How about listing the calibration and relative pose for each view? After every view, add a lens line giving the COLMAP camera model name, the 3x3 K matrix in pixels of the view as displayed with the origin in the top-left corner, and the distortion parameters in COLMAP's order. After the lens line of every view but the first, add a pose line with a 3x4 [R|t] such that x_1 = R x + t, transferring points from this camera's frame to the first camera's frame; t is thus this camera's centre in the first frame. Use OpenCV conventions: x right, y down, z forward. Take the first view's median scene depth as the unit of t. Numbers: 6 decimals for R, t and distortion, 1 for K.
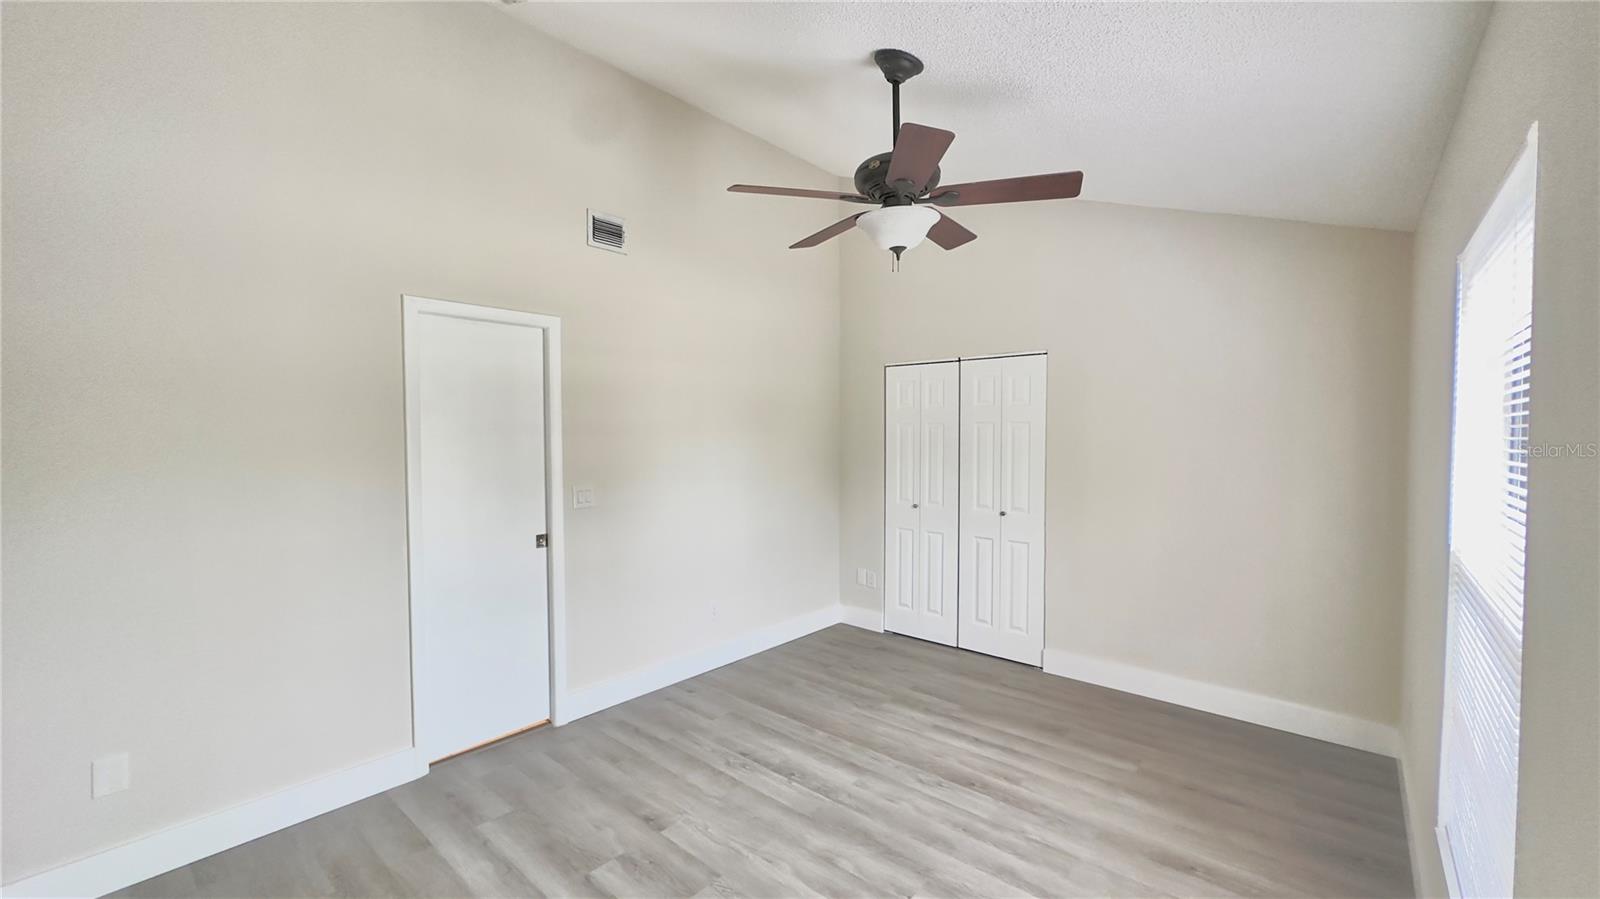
lens RADIAL K [[632.1, 0, 798.2], [0, 632.1, 451.4], [0, 0, 1]] dist [-0.003676, 0.000720]
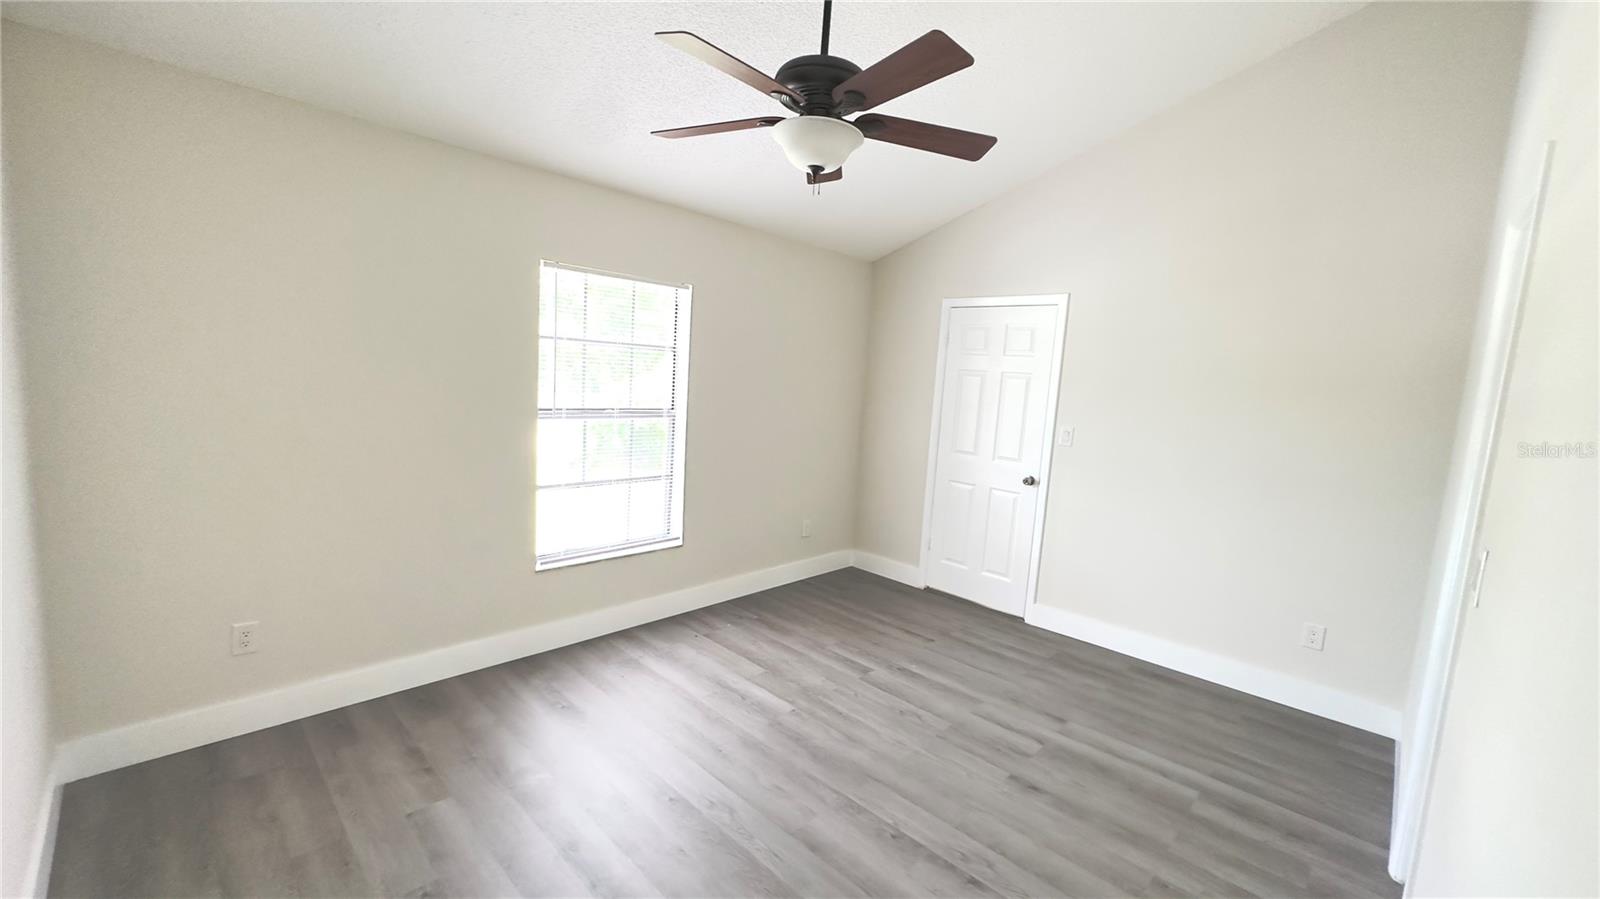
lens RADIAL K [[632.1, 0, 802.0], [0, 632.1, 450.7], [0, 0, 1]] dist [-0.003676, 0.000720]
pose [[-0.996772, -0.064250, 0.048149, 0.101668], [-0.056527, 0.987454, 0.147441, -0.053445], [-0.057018, 0.144243, -0.987898, 1.821959]]
